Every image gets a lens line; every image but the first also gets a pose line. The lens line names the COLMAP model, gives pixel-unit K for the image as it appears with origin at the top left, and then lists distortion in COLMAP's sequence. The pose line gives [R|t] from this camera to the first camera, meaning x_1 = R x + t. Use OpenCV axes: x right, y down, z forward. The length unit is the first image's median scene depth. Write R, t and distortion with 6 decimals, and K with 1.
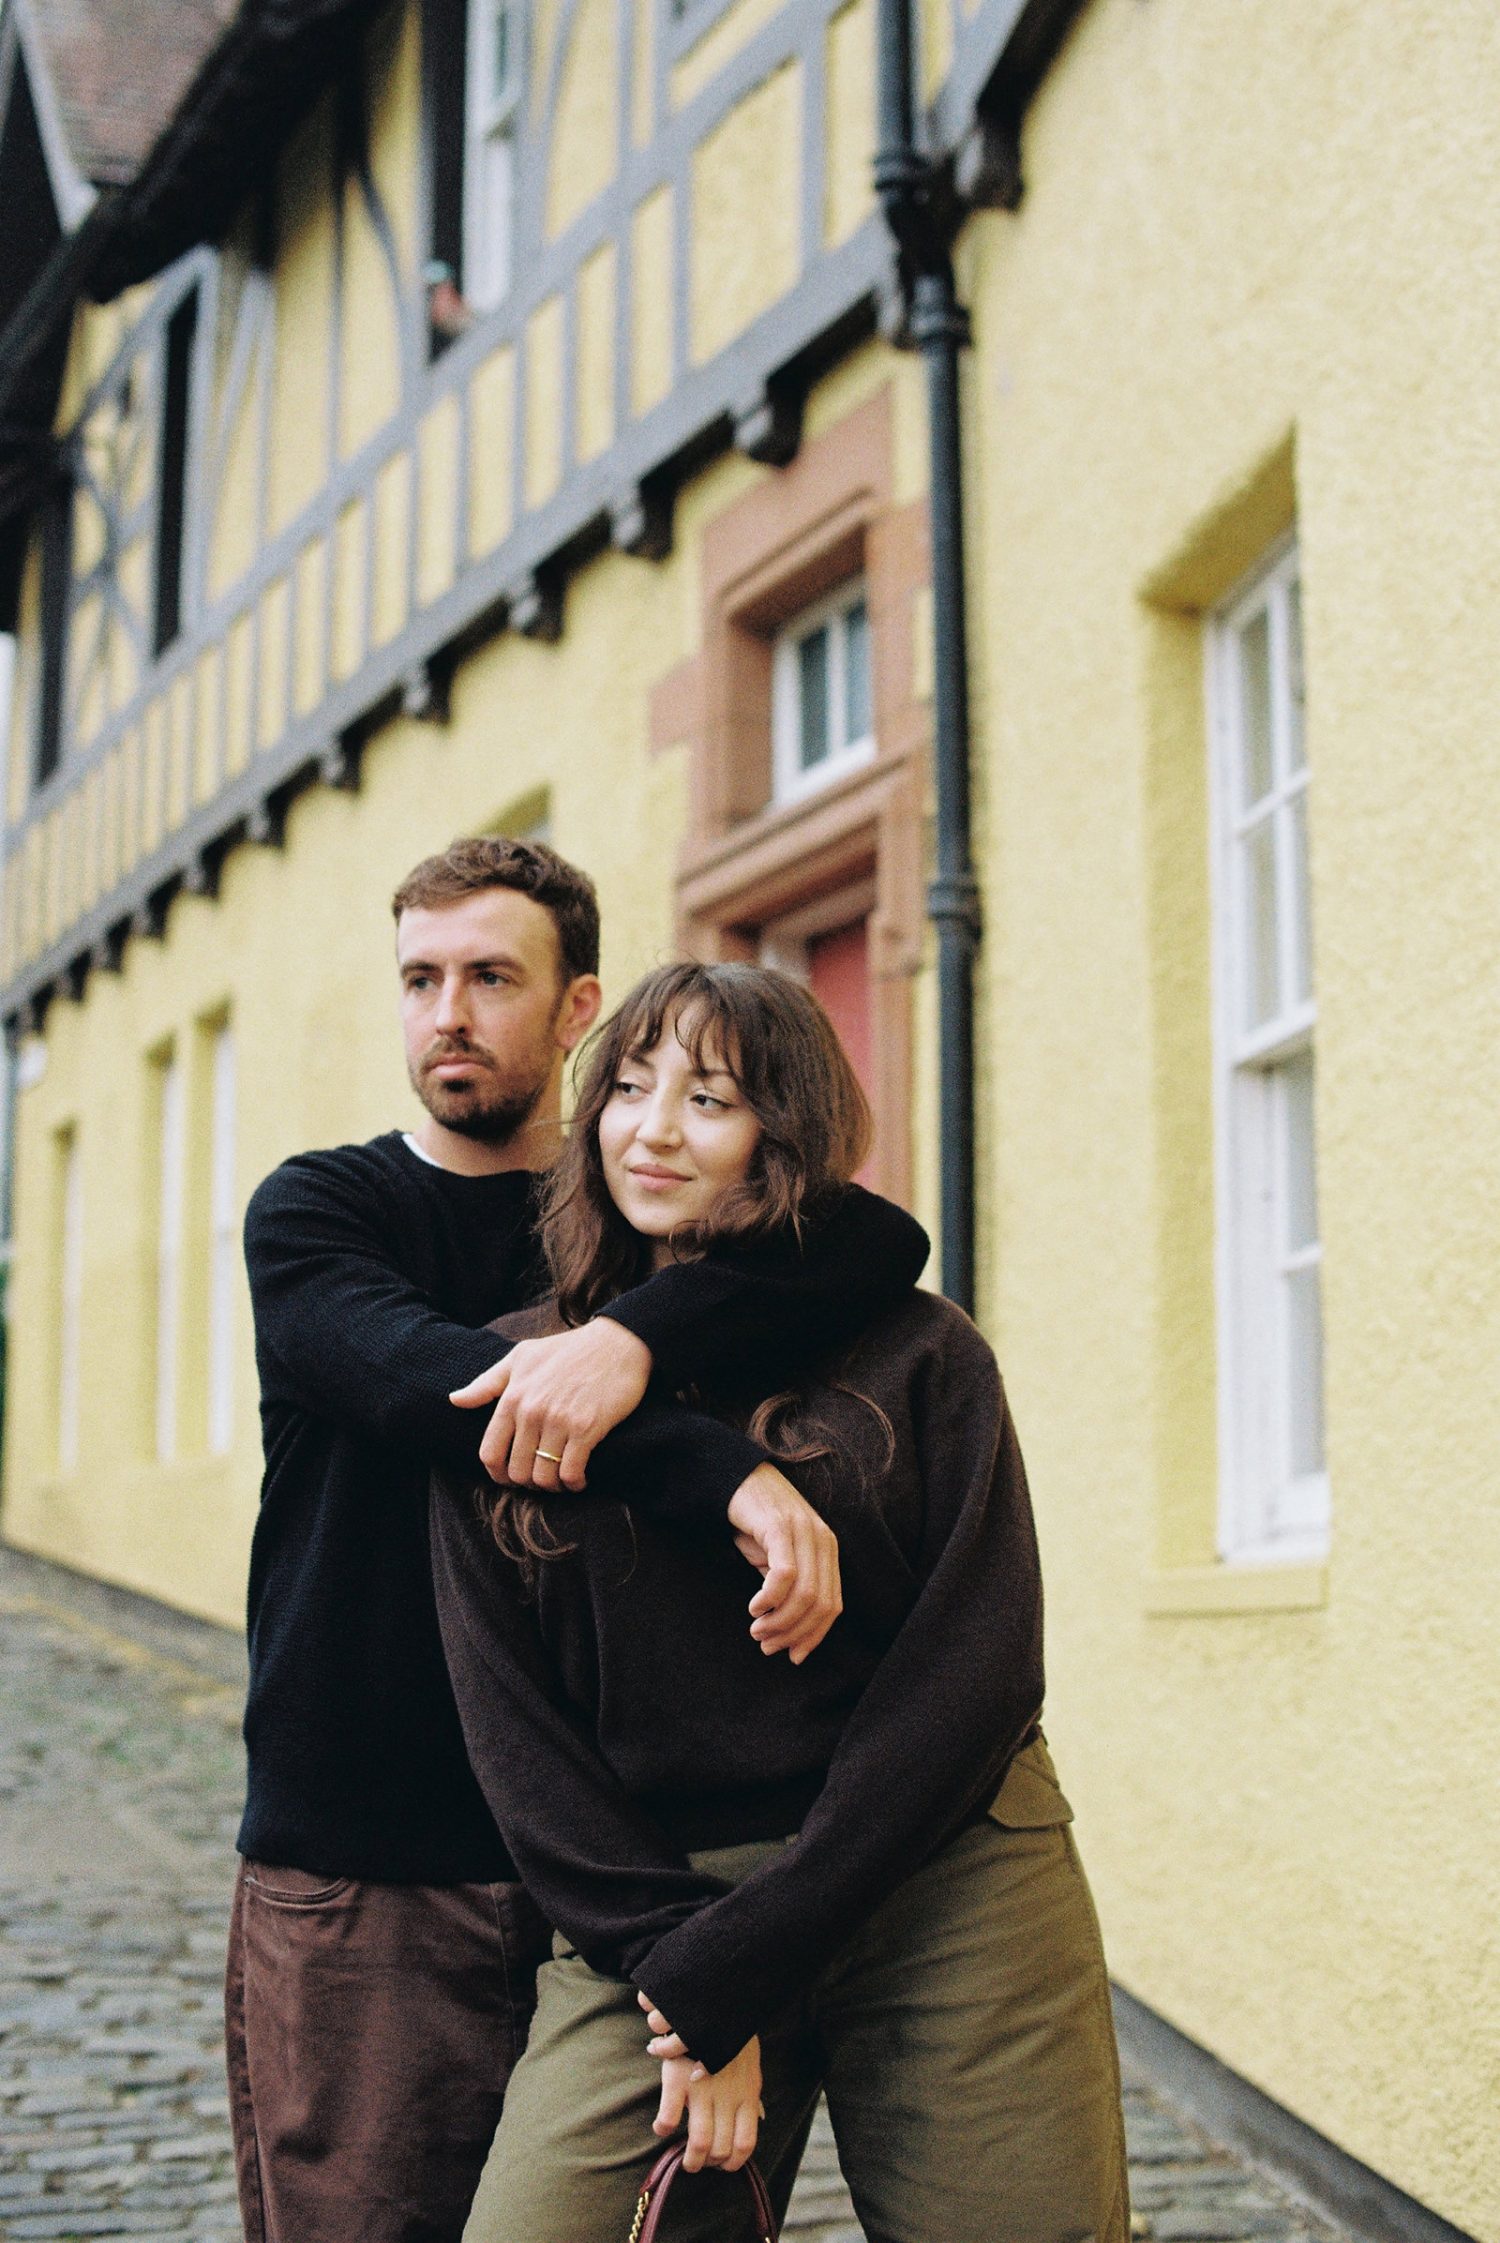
lens RADIAL K [[2286.6, 0, 751.1], [0, 2286.6, 1066.5], [0, 0, 1]] dist [-0.074514, 0.024279]
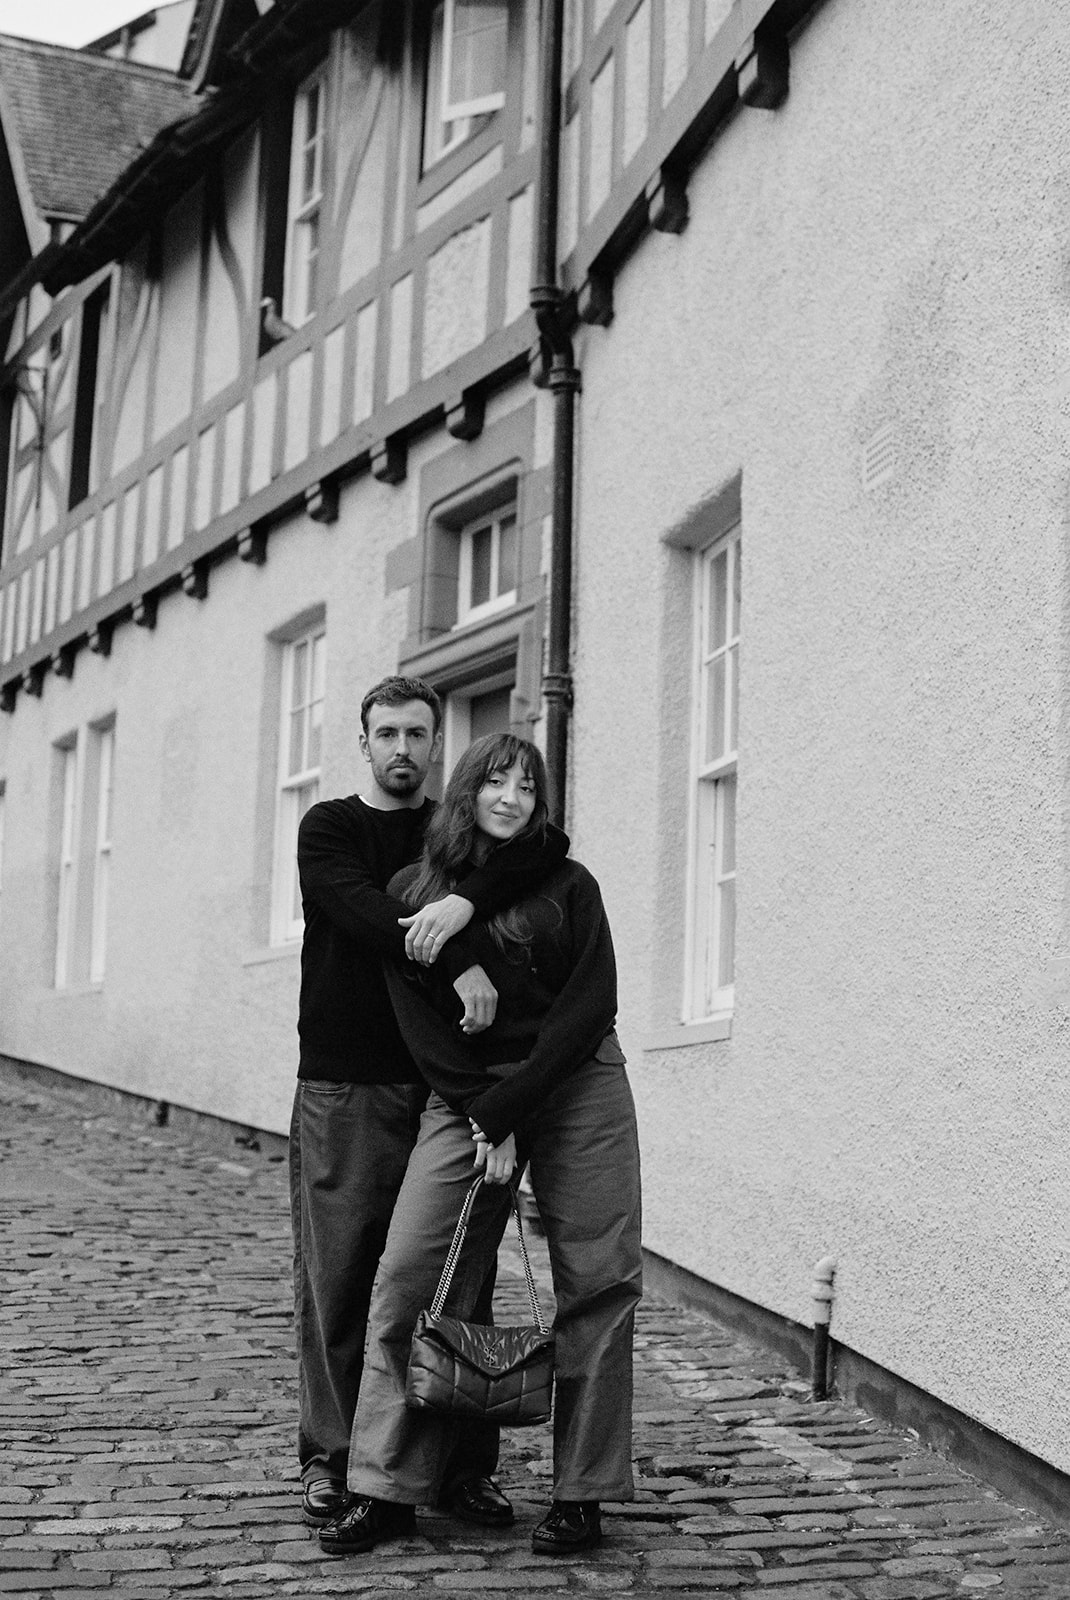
lens RADIAL K [[2503.6, 0, 494.8], [0, 2503.6, 802.5], [0, 0, 1]] dist [-0.198583, 0.136836]
pose [[0.991670, 0.039423, 0.122624, -0.216434], [-0.041589, 0.999020, 0.015153, -0.005282], [-0.121906, -0.020126, 0.992338, -1.068890]]
